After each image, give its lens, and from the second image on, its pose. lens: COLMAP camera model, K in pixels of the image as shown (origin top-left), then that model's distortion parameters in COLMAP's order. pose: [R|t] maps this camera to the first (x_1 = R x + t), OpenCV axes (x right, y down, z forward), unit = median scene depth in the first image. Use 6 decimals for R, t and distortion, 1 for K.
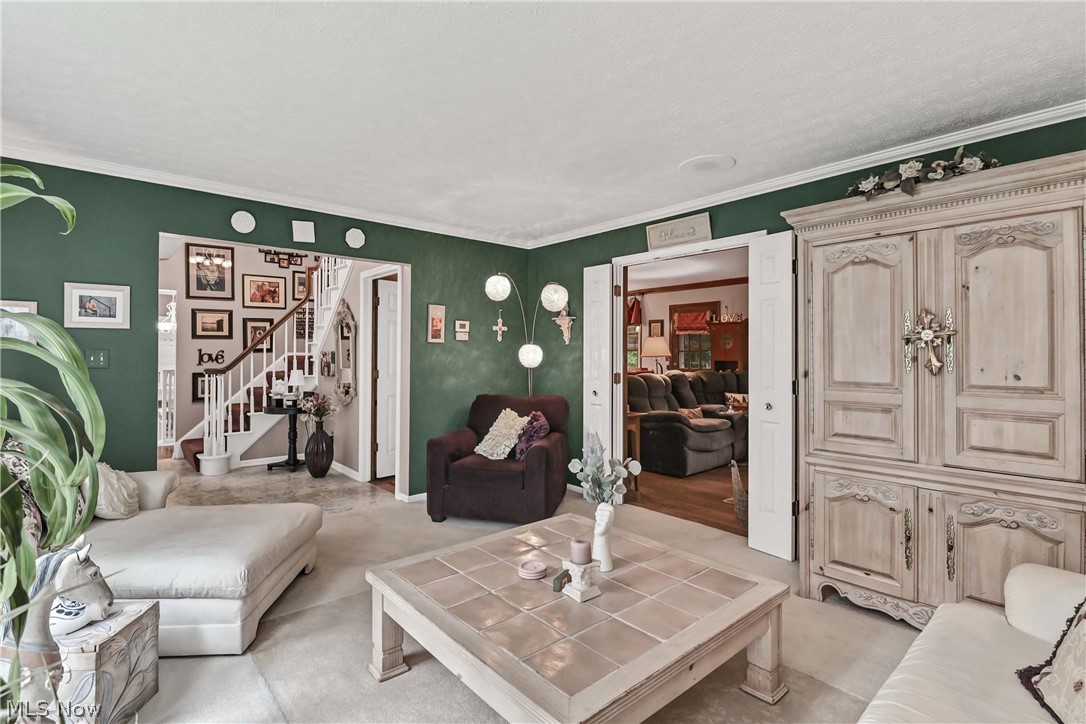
lens RADIAL K [[516.7, 0, 536.0], [0, 516.7, 366.2], [0, 0, 1]] dist [-0.017497, -0.000588]
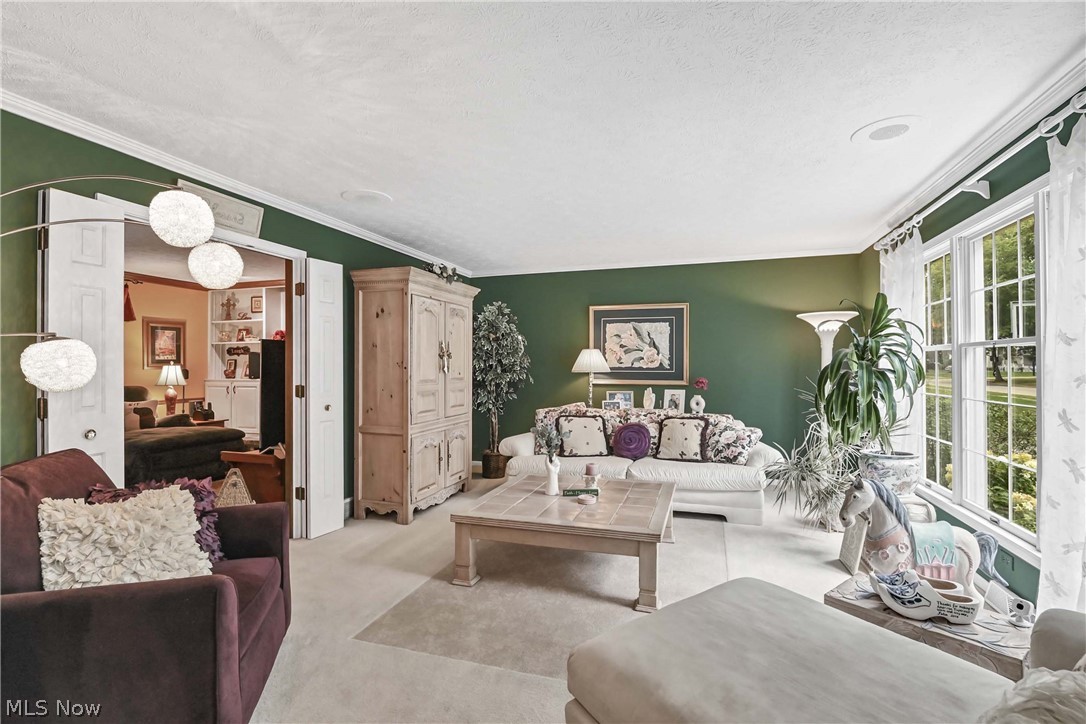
lens RADIAL K [[486.5, 0, 543.0], [0, 486.5, 362.0], [0, 0, 1]] dist [-0.006529, -0.001236]
pose [[-0.526851, 0.000817, 0.849957, -0.645676], [0.019005, 0.999761, 0.010820, -0.024805], [-0.849745, 0.021854, -0.526740, 1.009906]]
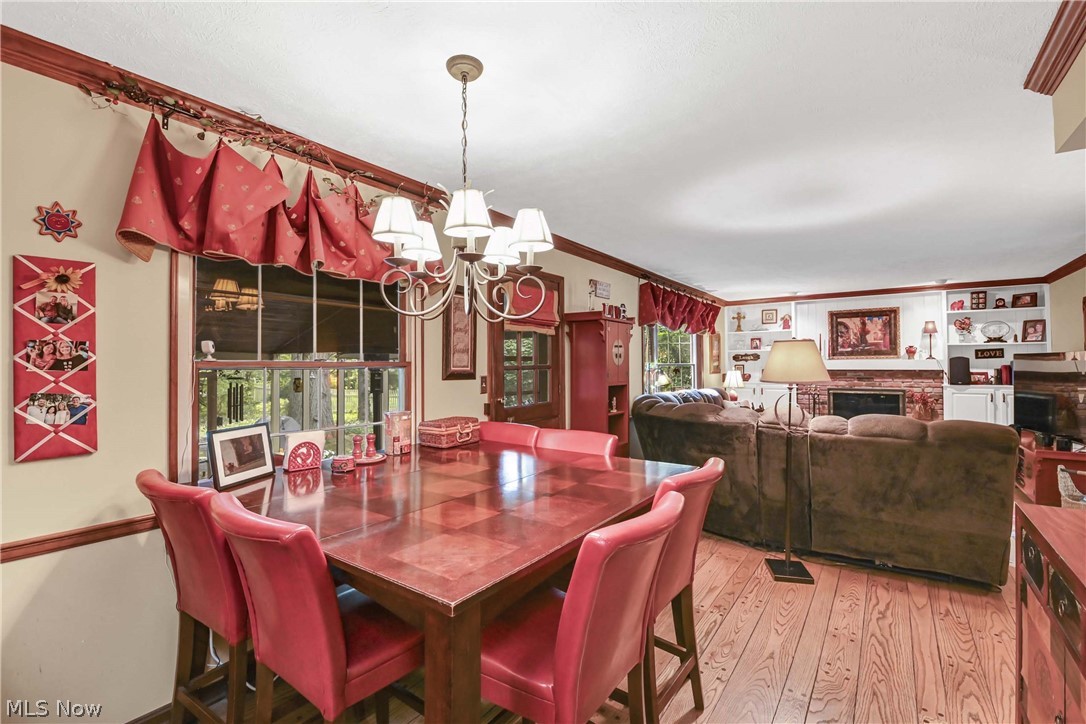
lens RADIAL K [[476.7, 0, 531.4], [0, 476.7, 361.4], [0, 0, 1]] dist [-0.005494, -0.001297]
pose [[-0.209737, 0.004982, 0.977745, -0.270080], [0.026542, 0.999648, 0.000600, -0.080757], [-0.977398, 0.026077, -0.209795, 2.422758]]
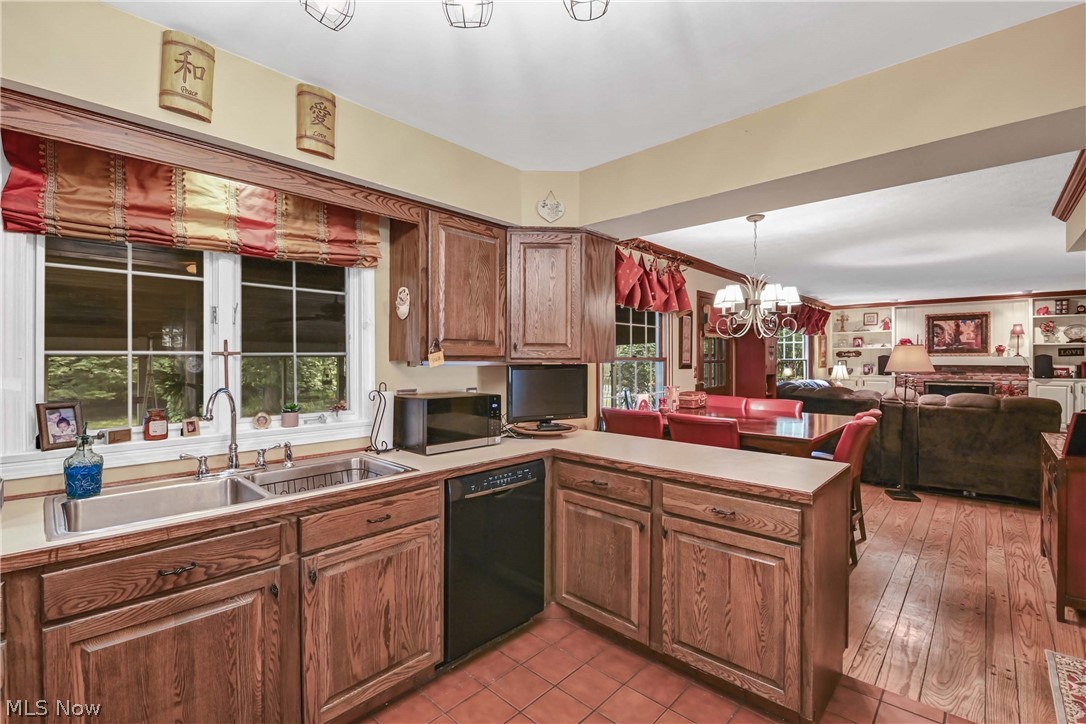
lens RADIAL K [[486.5, 0, 543.0], [0, 486.5, 362.0], [0, 0, 1]] dist [-0.006529, -0.001236]
pose [[-0.114146, -0.009383, 0.993420, -0.716286], [0.021943, 0.999688, 0.011963, -0.095157], [-0.993222, 0.023164, -0.113905, 2.905414]]
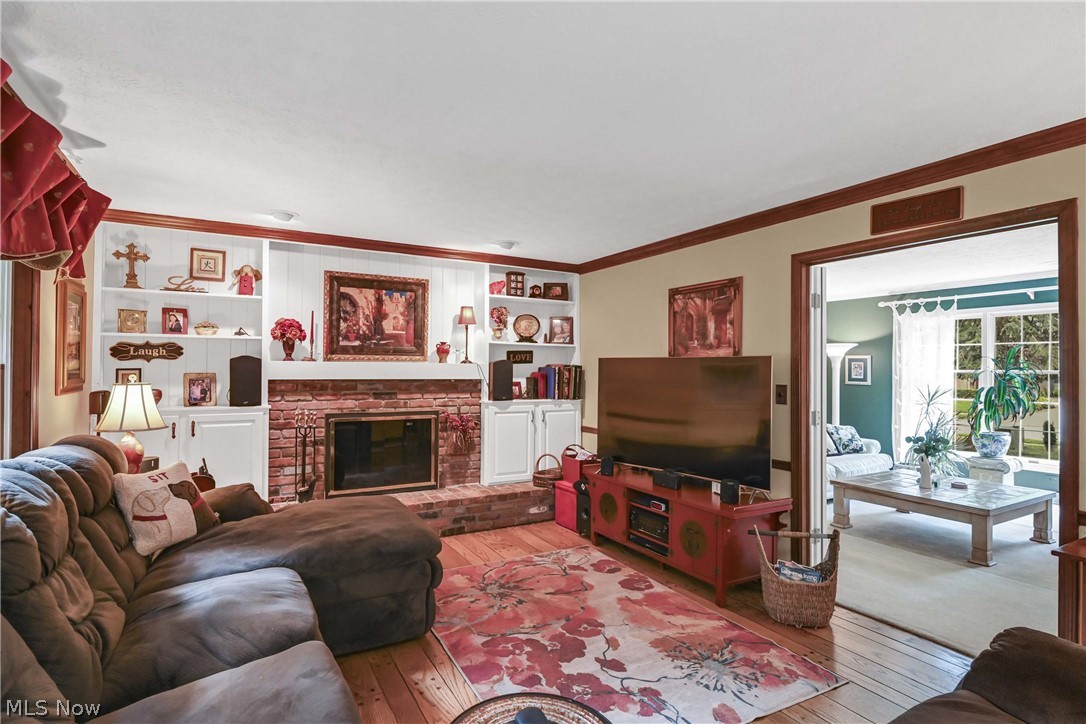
lens RADIAL K [[548.4, 0, 543.0], [0, 548.4, 362.0], [0, 0, 1]] dist [0.002831, 0.000273]
pose [[-0.979930, -0.011022, 0.199036, 0.664631], [-0.008575, 0.999877, 0.013151, -0.071059], [-0.199156, 0.011180, -0.979904, 1.915347]]
